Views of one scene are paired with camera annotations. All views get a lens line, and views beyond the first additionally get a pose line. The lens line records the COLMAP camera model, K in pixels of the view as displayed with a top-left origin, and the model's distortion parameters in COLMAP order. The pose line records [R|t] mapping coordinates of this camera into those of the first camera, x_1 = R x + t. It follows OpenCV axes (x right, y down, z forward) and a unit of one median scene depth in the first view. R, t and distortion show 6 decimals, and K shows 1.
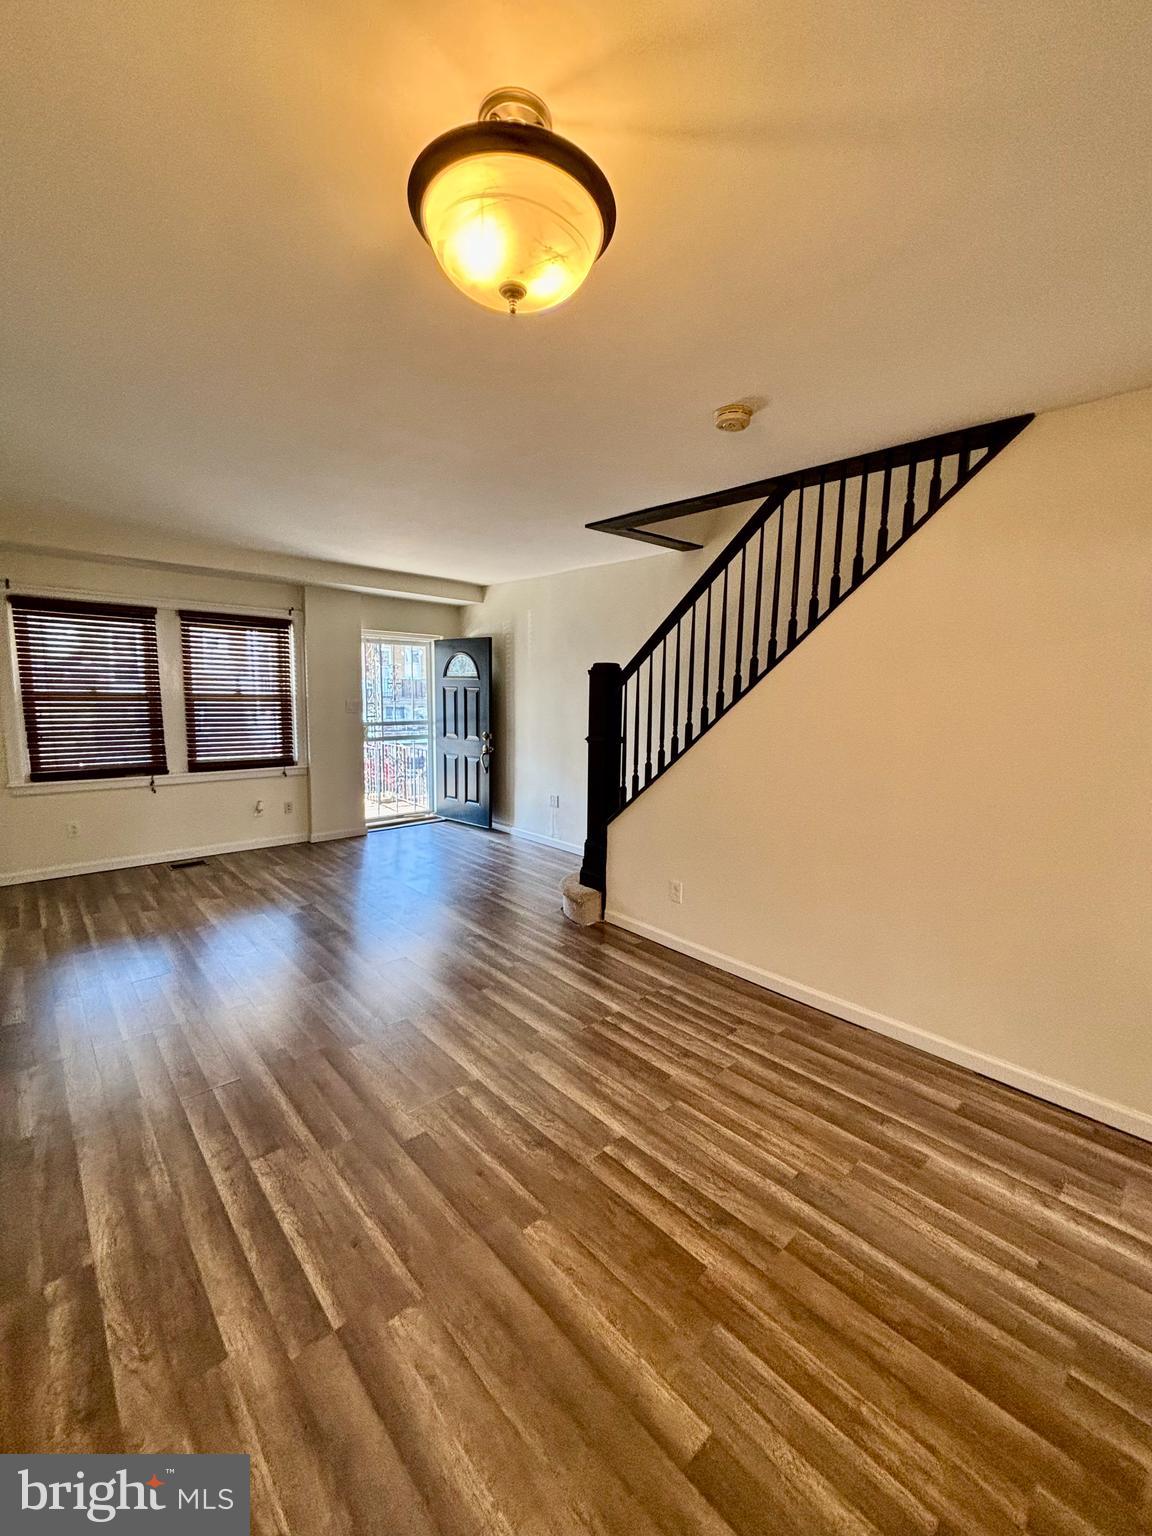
lens RADIAL K [[614.0, 0, 576.0], [0, 614.0, 768.0], [0, 0, 1]] dist [0.001565, -0.000551]
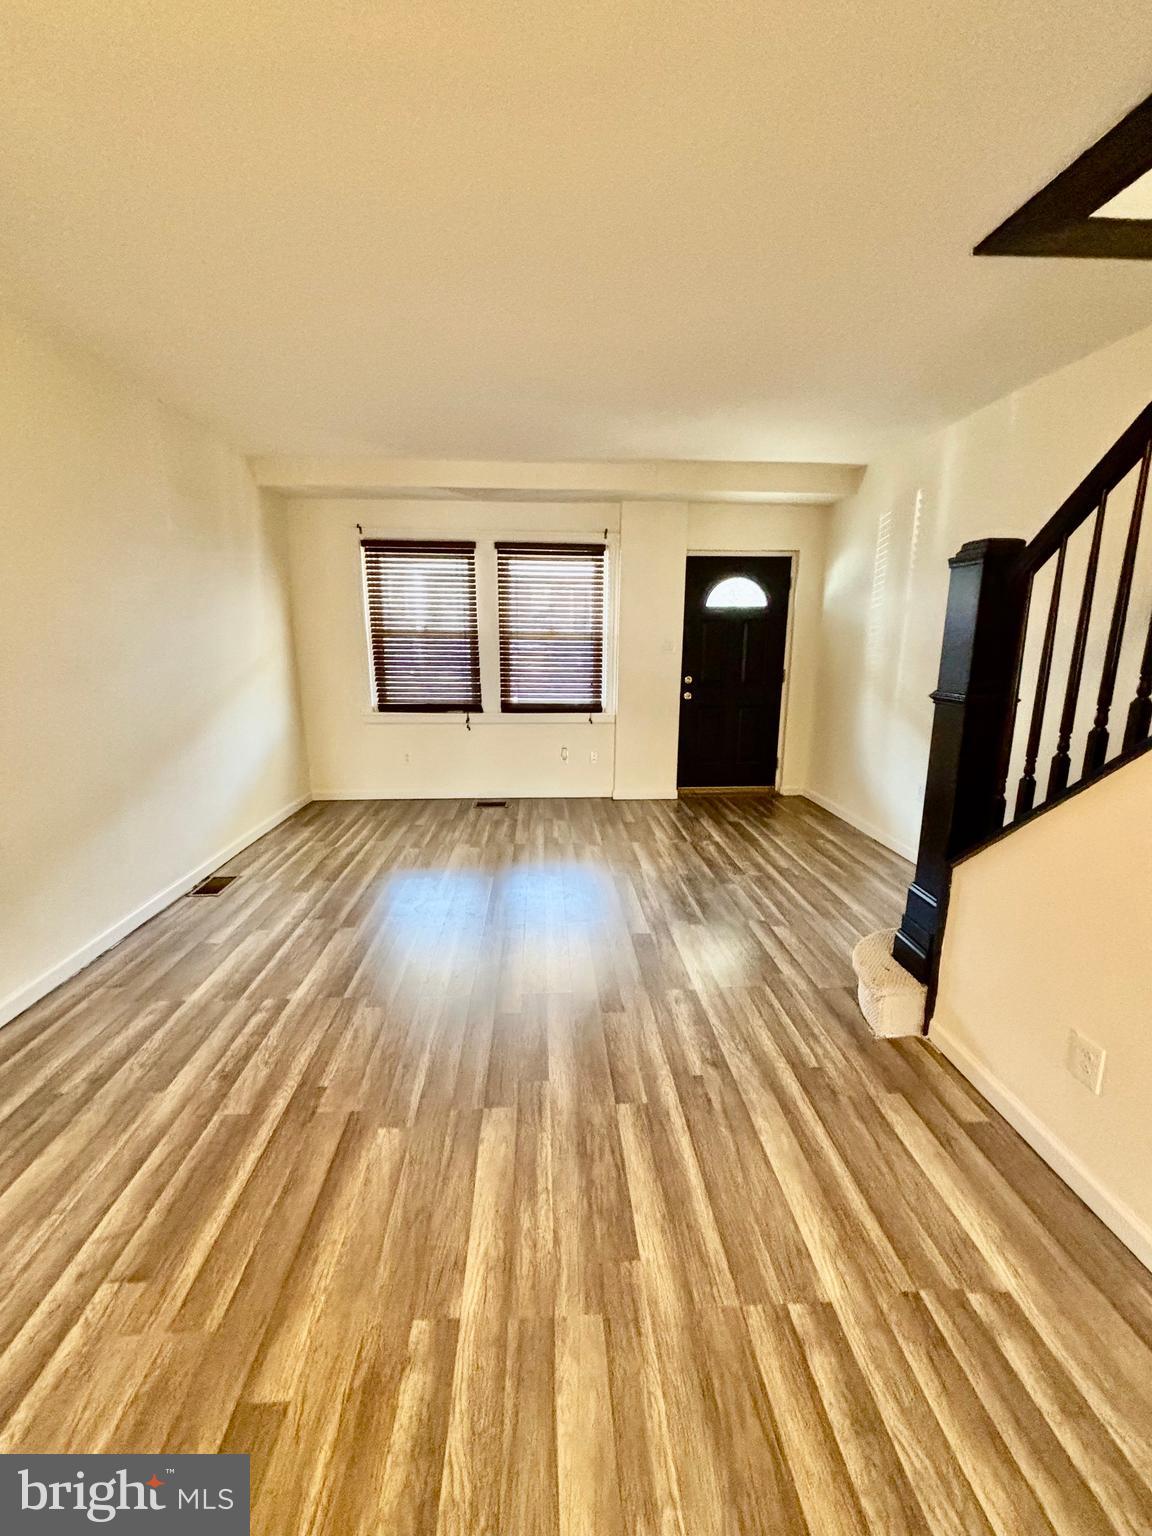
lens RADIAL K [[614.0, 0, 576.0], [0, 614.0, 768.0], [0, 0, 1]] dist [0.001565, -0.000551]
pose [[0.771346, 0.120100, -0.624981, 0.093913], [-0.069666, 0.992065, 0.104660, -0.015979], [0.632591, -0.037189, 0.773592, 0.321448]]
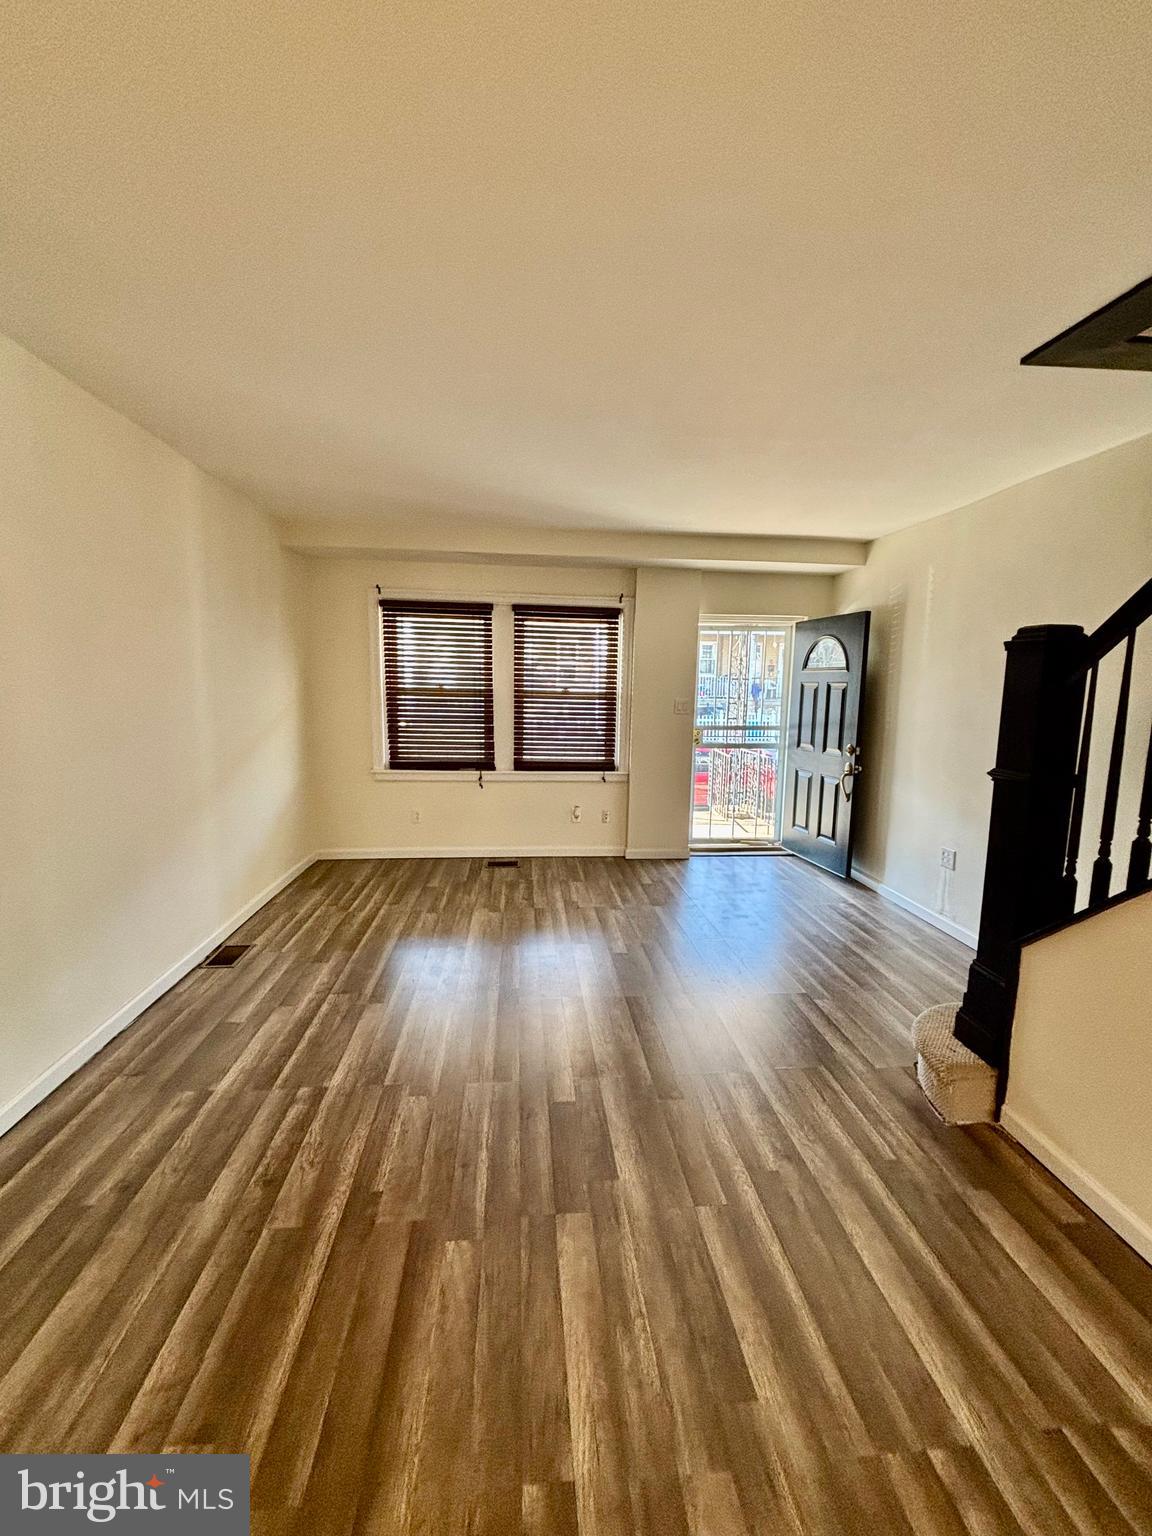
lens RADIAL K [[614.0, 0, 576.0], [0, 614.0, 768.0], [0, 0, 1]] dist [0.001565, -0.000551]
pose [[0.793063, 0.076878, -0.604269, 0.042527], [-0.078022, 0.996653, 0.024401, -0.029392], [0.604123, 0.027794, 0.796406, 0.290247]]
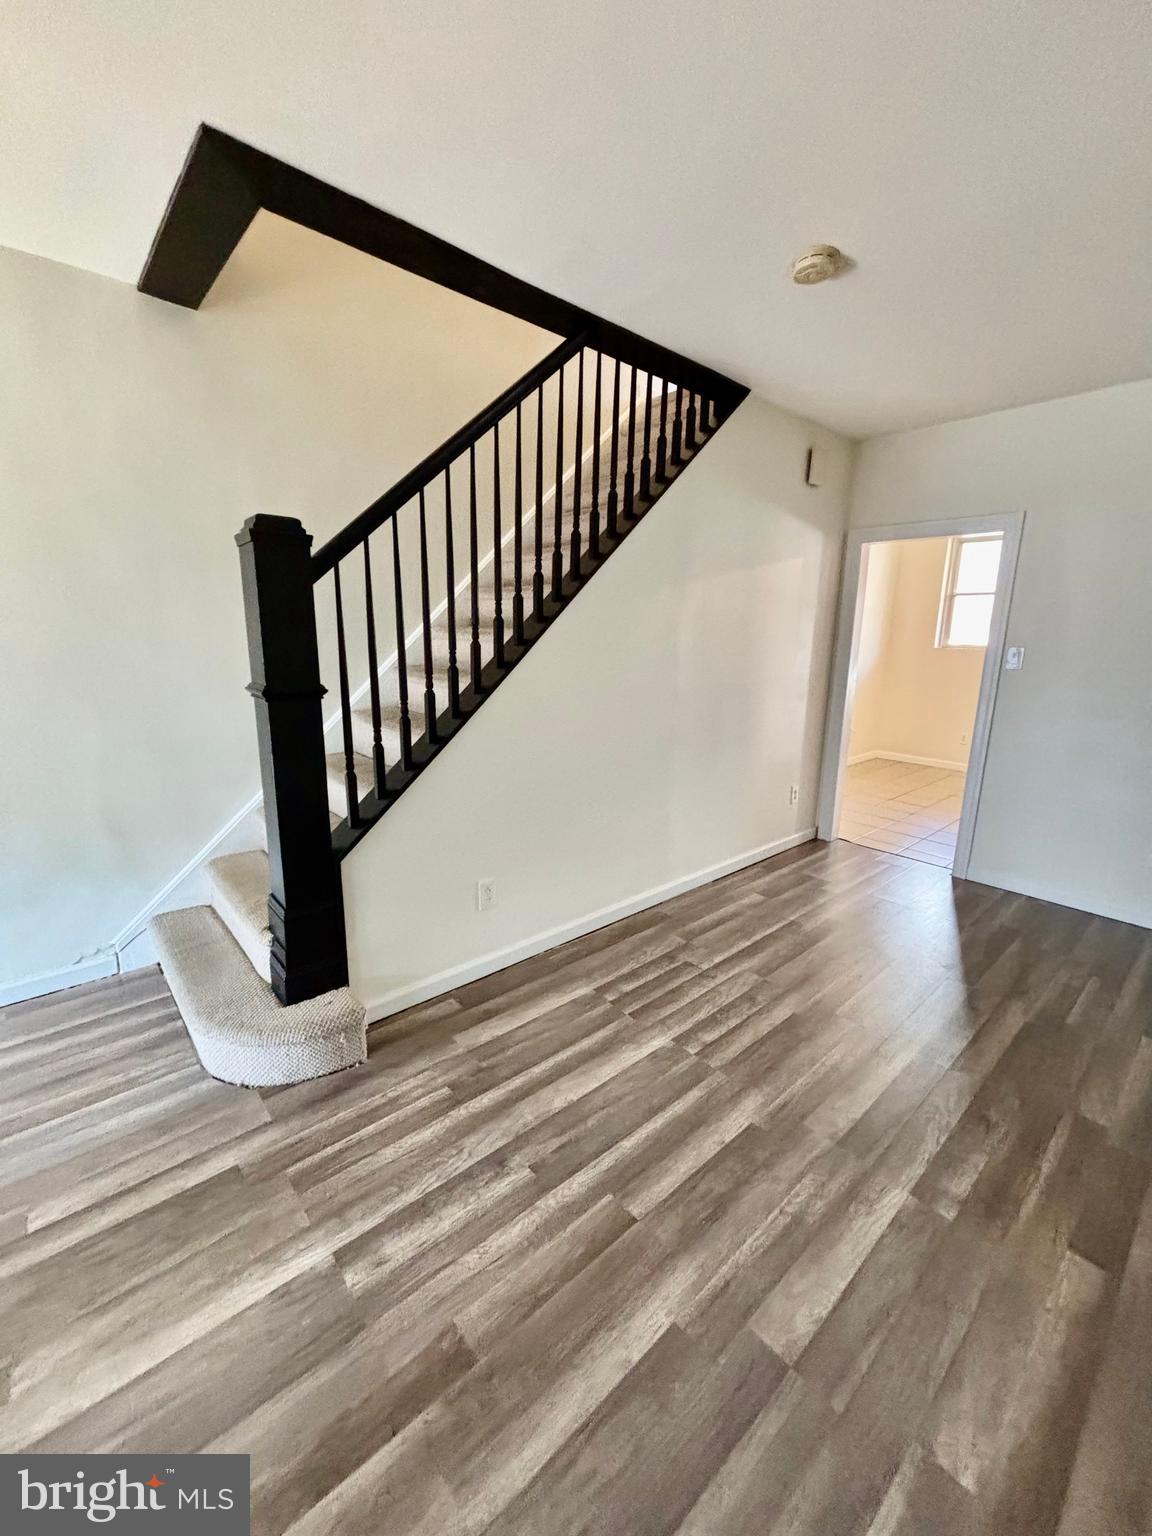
lens RADIAL K [[616.8, 0, 578.9], [0, 616.8, 764.0], [0, 0, 1]] dist [-0.000040, -0.000378]
pose [[0.025306, -0.228928, 0.973114, -0.336341], [0.114896, 0.967641, 0.224653, -0.057424], [-0.993055, 0.106122, 0.050790, 0.609321]]
